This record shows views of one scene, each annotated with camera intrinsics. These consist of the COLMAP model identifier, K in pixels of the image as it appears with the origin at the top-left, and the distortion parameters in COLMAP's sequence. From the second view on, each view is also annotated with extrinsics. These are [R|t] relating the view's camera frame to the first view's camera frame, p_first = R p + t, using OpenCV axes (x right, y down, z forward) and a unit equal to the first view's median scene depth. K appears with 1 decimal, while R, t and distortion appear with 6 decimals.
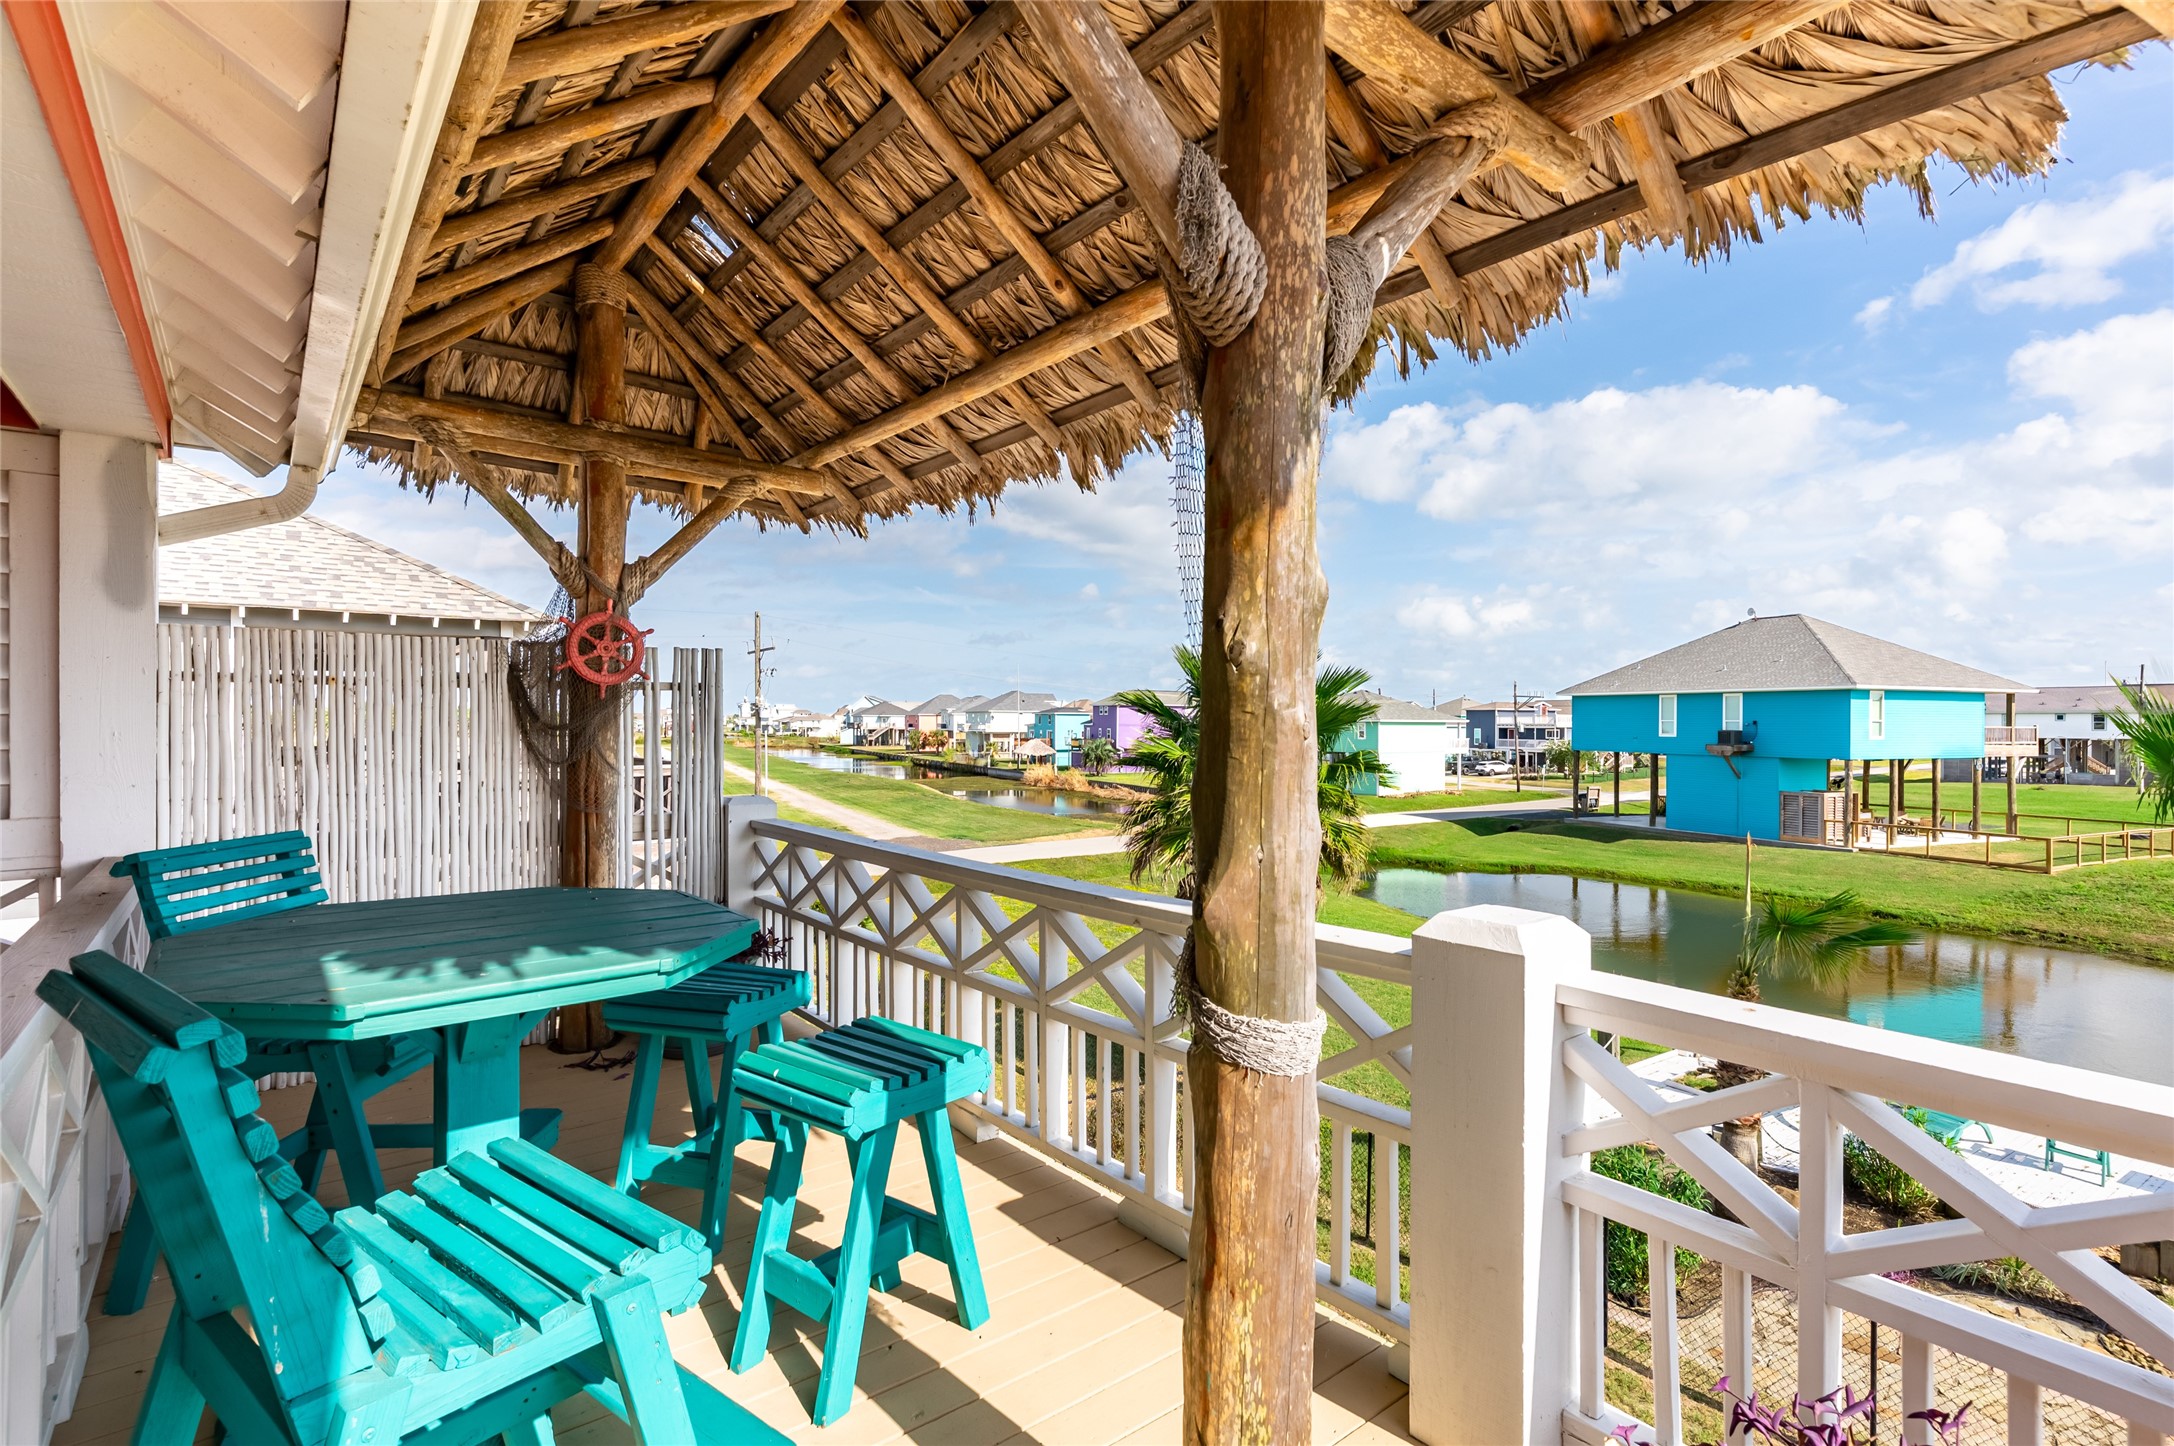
lens RADIAL K [[1035.4, 0, 1089.2], [0, 1035.4, 722.6], [0, 0, 1]] dist [-0.001973, -0.000010]
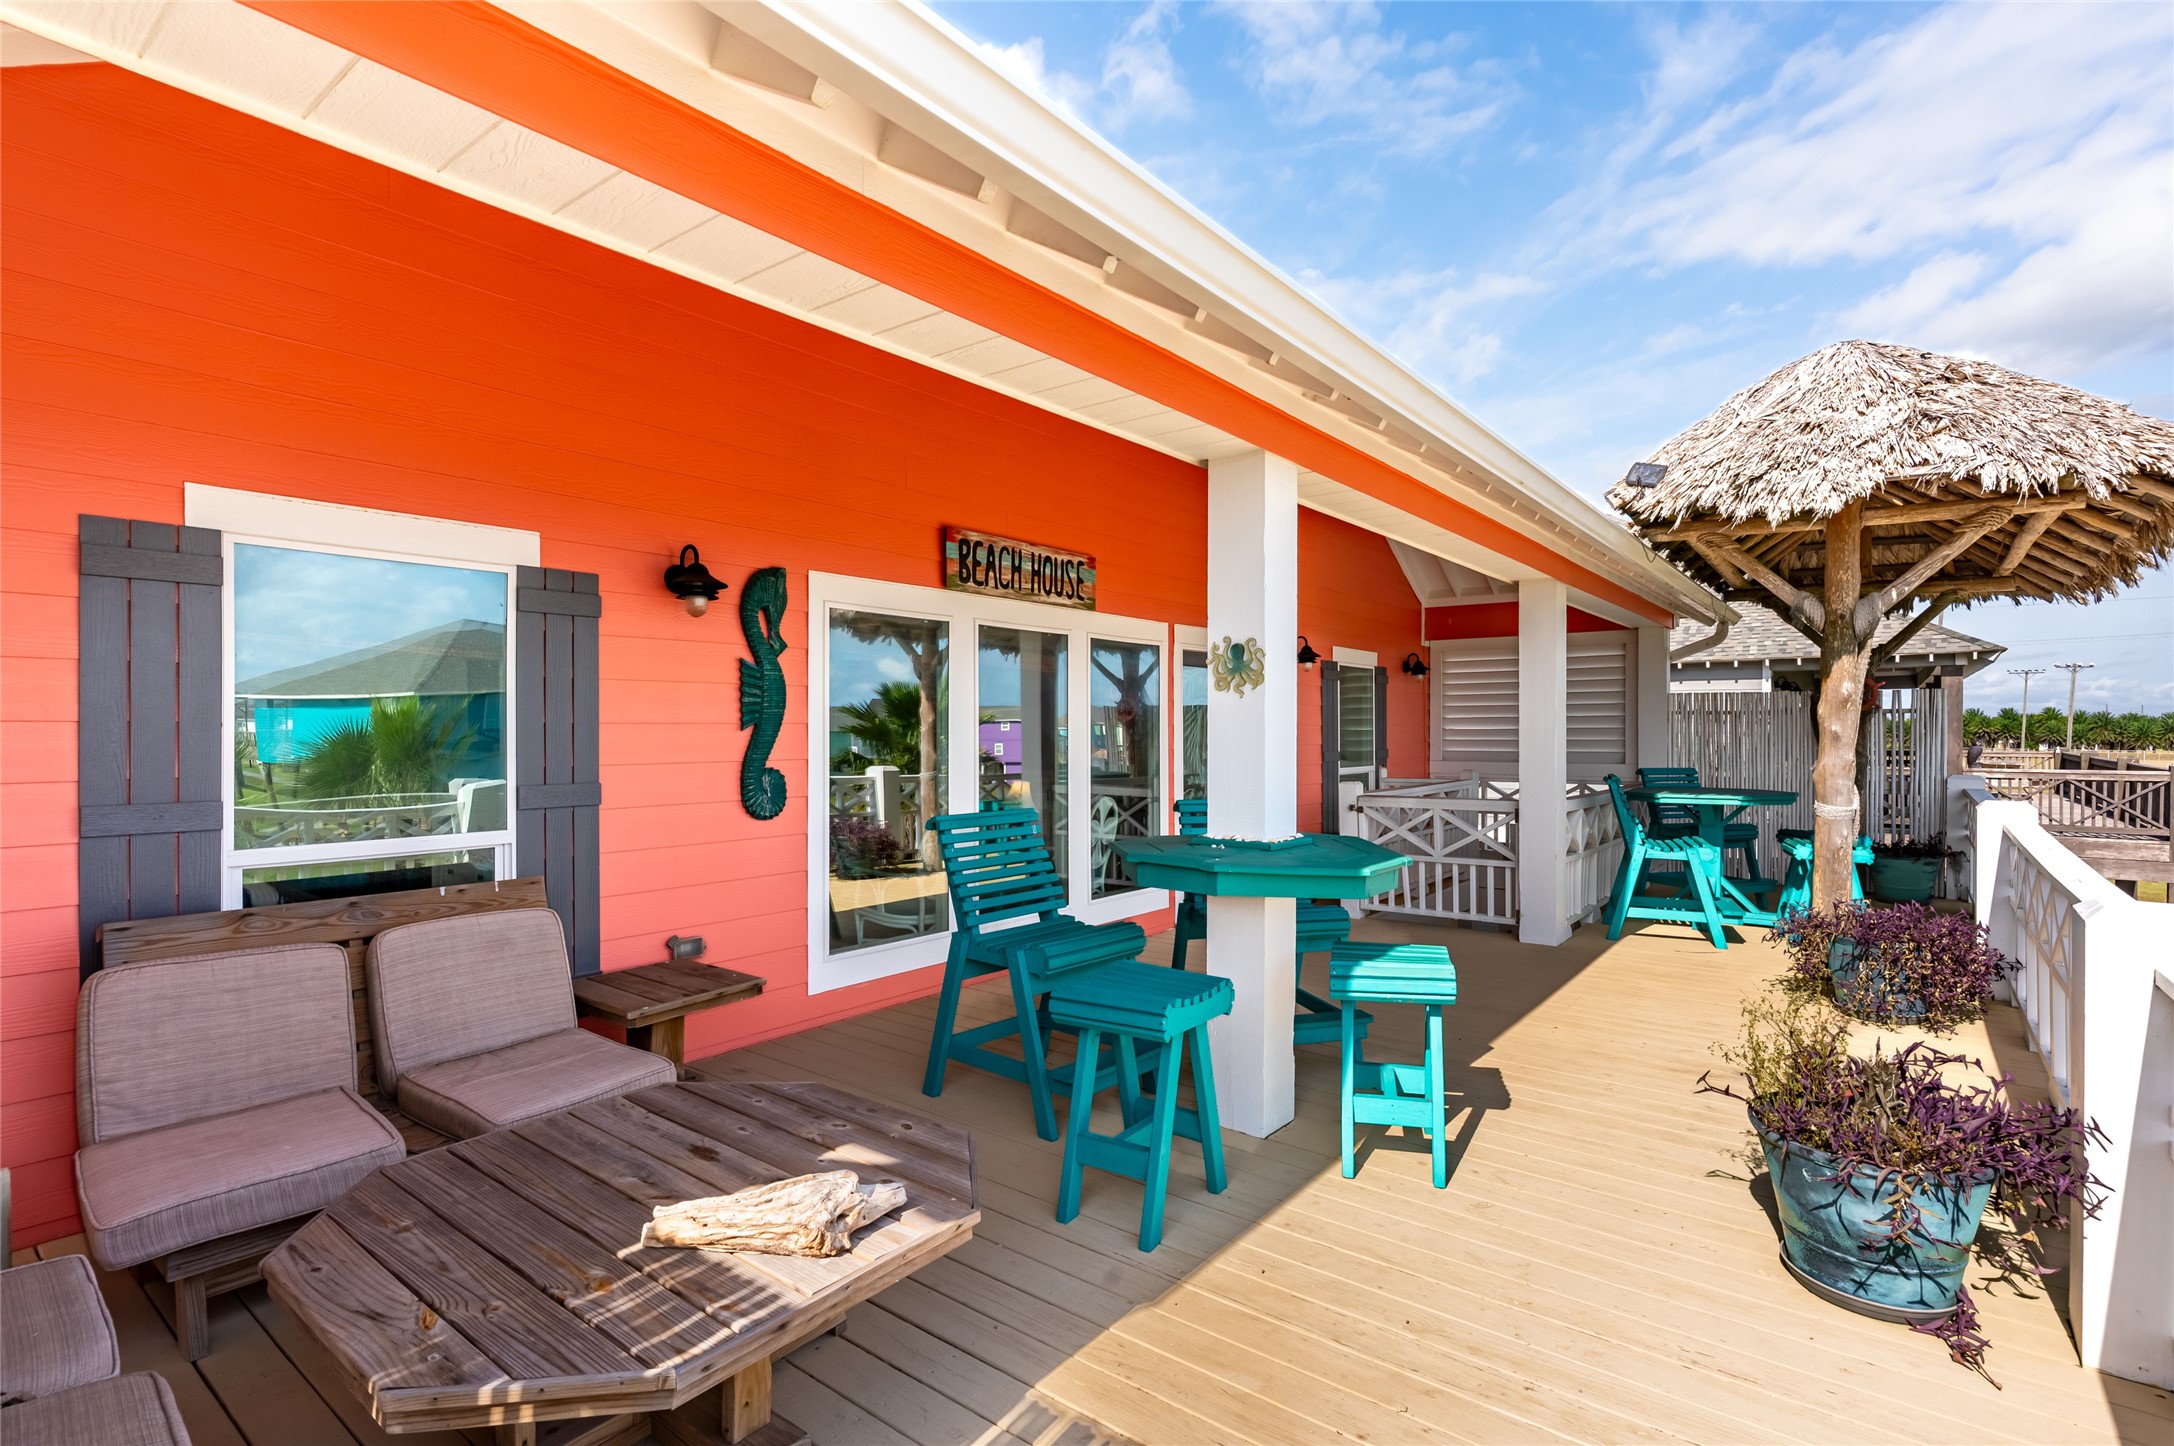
lens RADIAL K [[1035.4, 0, 1089.8], [0, 1035.4, 727.1], [0, 0, 1]] dist [-0.001973, -0.000010]
pose [[0.225532, -0.002003, -0.974234, 1.000383], [-0.002309, 0.999994, -0.002590, 0.000706], [0.974233, 0.002833, 0.225526, -0.772211]]
